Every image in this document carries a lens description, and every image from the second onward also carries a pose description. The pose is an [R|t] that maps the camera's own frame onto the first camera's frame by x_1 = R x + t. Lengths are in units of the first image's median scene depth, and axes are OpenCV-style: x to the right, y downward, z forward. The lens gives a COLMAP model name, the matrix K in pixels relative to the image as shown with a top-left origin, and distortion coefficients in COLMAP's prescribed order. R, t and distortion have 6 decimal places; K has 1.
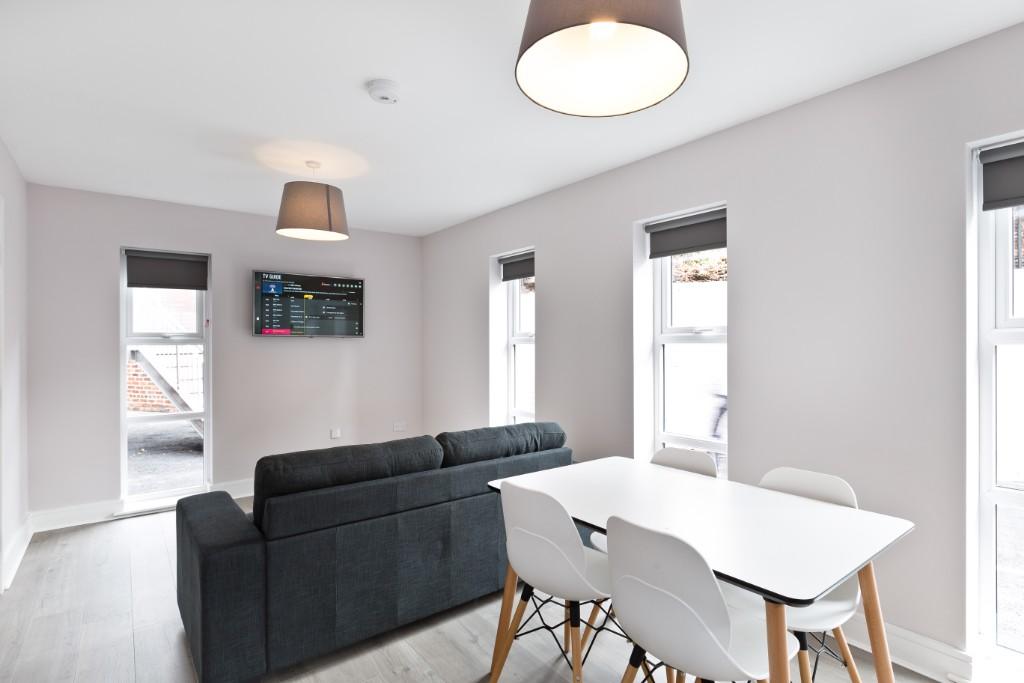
lens RADIAL K [[510.2, 0, 512.0], [0, 510.2, 341.5], [0, 0, 1]] dist [-0.000424, -0.000038]
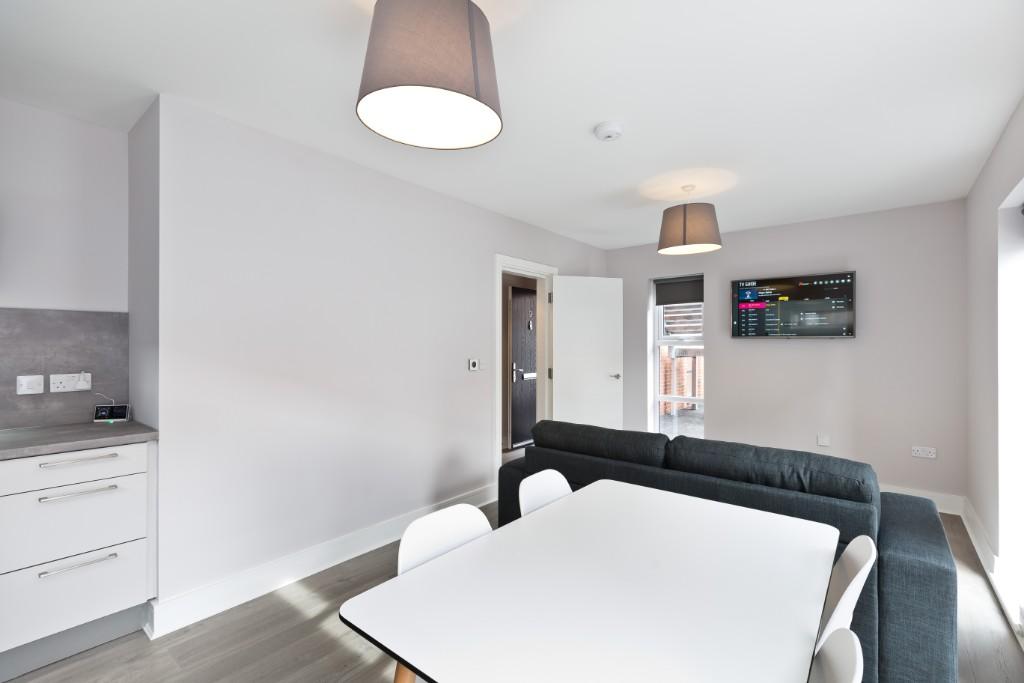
lens RADIAL K [[453.7, 0, 512.0], [0, 453.7, 341.5], [0, 0, 1]] dist [0.001467, 0.000119]
pose [[0.228735, -0.005399, -0.973474, 0.379543], [0.002255, 0.999985, -0.005016, 0.000851], [0.973486, -0.001047, 0.228743, 0.285787]]
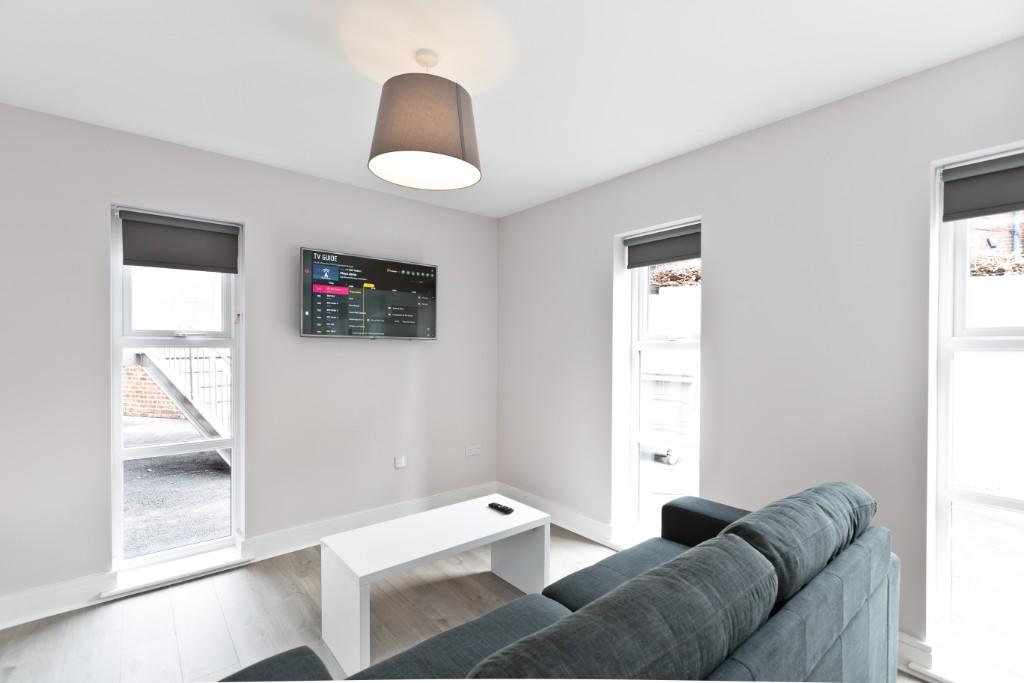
lens RADIAL K [[457.1, 0, 514.2], [0, 457.1, 349.4], [0, 0, 1]] dist [0.000348, 0.000054]
pose [[0.999125, 0.006785, 0.041274, -0.226921], [-0.007073, 0.999952, 0.006840, 0.001251], [-0.041226, -0.007126, 0.999124, 0.326705]]
